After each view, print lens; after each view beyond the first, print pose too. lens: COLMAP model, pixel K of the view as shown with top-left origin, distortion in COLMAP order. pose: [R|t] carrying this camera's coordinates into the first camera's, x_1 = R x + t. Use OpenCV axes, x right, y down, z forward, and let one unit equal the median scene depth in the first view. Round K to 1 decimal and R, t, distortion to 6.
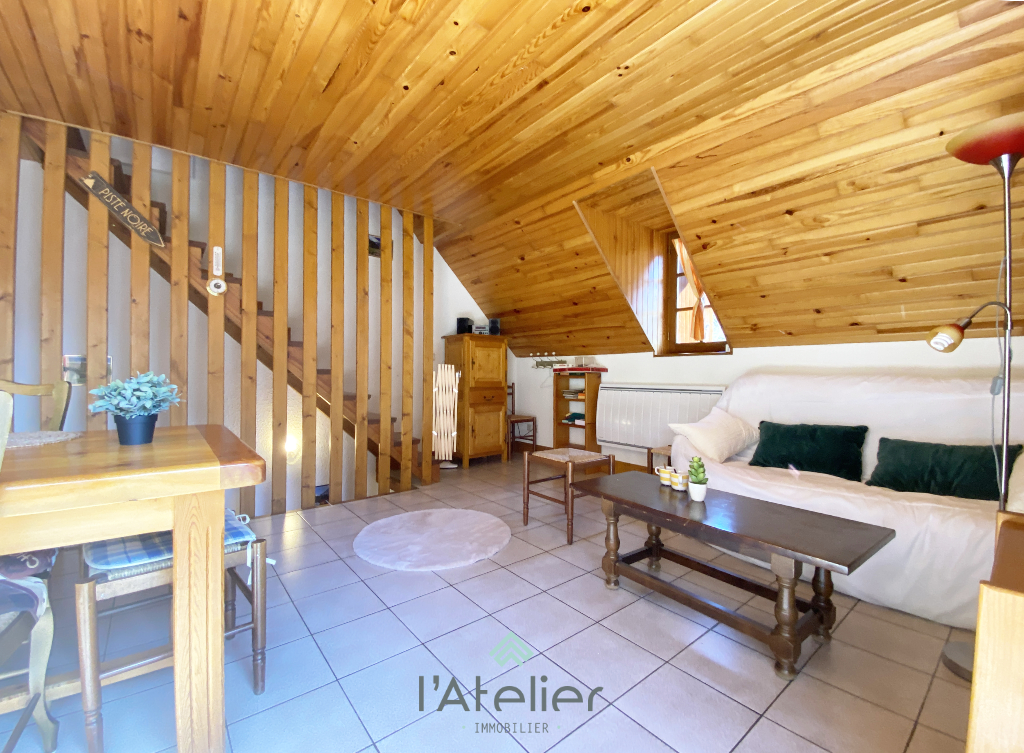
lens RADIAL K [[428.4, 0, 512.0], [0, 428.4, 376.5], [0, 0, 1]] dist [0.016991, -0.022471]
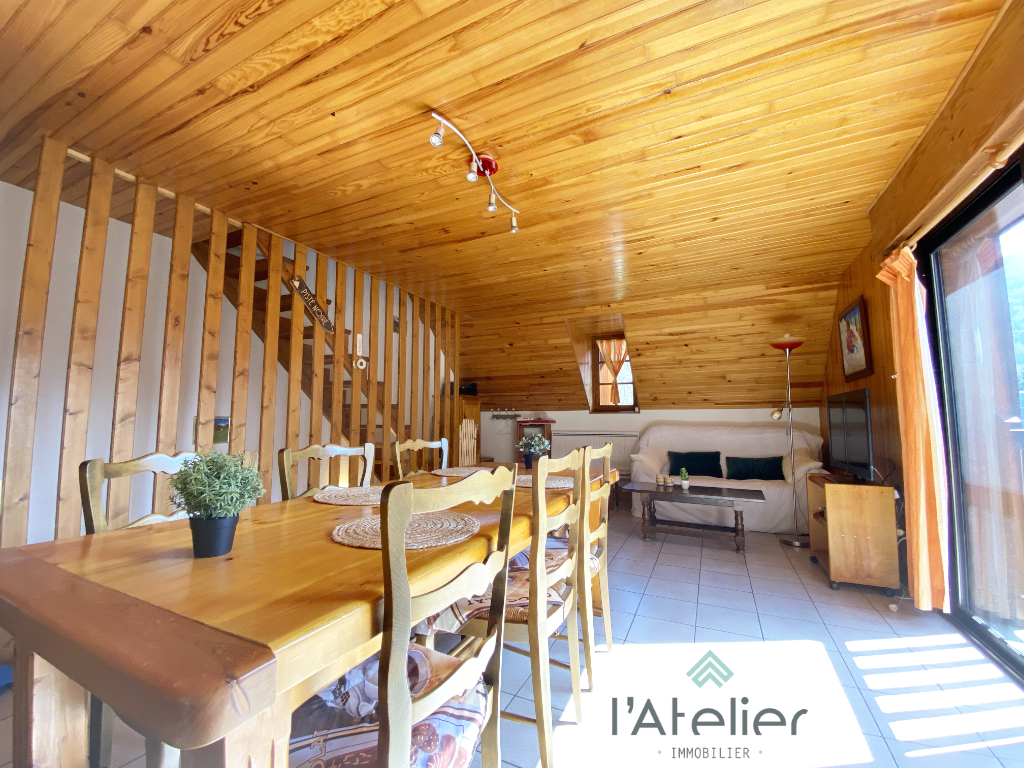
lens RADIAL K [[412.6, 0, 512.0], [0, 412.6, 384.0], [0, 0, 1]] dist [0.023700, -0.022359]
pose [[0.903957, 0.030318, 0.426547, -0.595099], [0.006987, 0.996303, -0.085621, -0.027469], [-0.427566, 0.080378, 0.900403, -0.249223]]
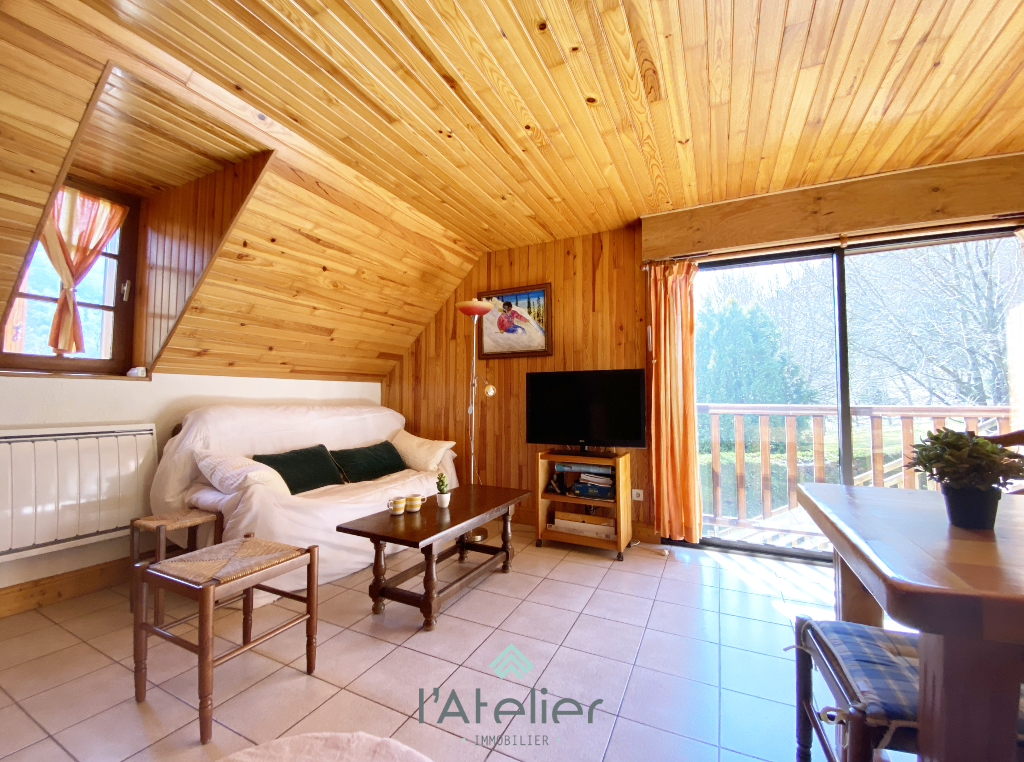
lens RADIAL K [[426.5, 0, 512.0], [0, 426.5, 381.0], [0, 0, 1]] dist [0.050543, -0.034945]
pose [[-0.409437, 0.032100, 0.911774, -0.414285], [-0.004683, 0.999294, -0.037284, -0.022352], [-0.912326, -0.019536, -0.408997, 0.664368]]
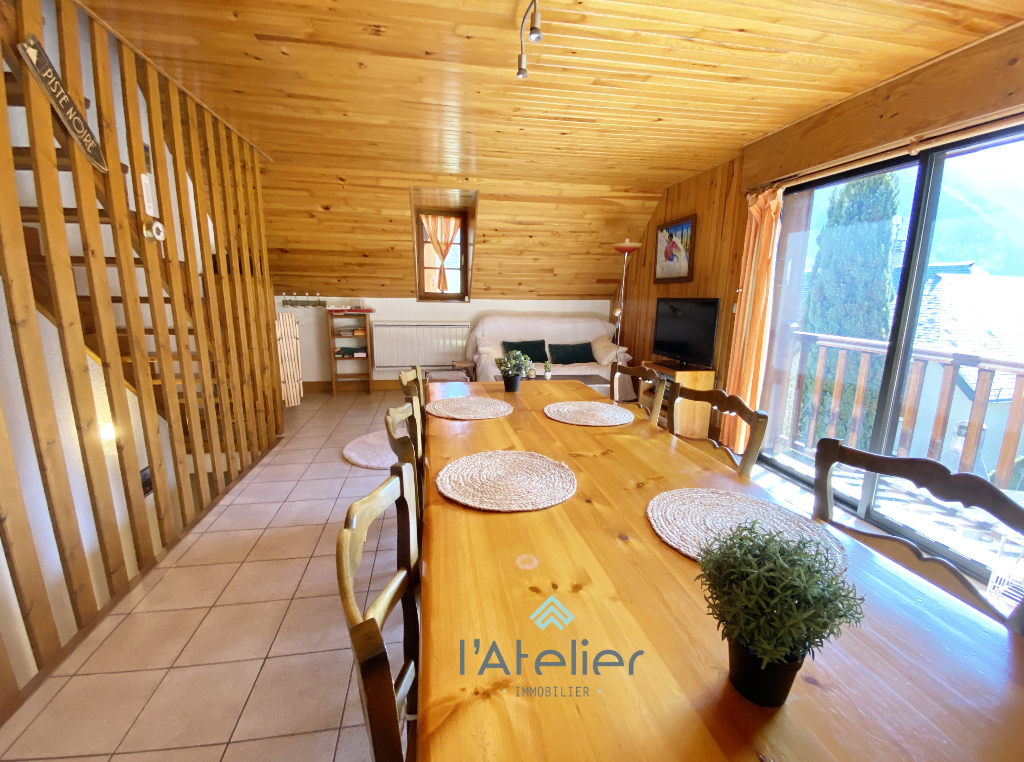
lens RADIAL K [[426.5, 0, 512.0], [0, 426.5, 381.0], [0, 0, 1]] dist [0.050543, -0.034945]
pose [[0.479432, -0.174013, 0.860154, -0.803389], [-0.011983, 0.978754, 0.204686, -0.085678], [-0.877497, -0.108440, 0.467161, 0.050148]]
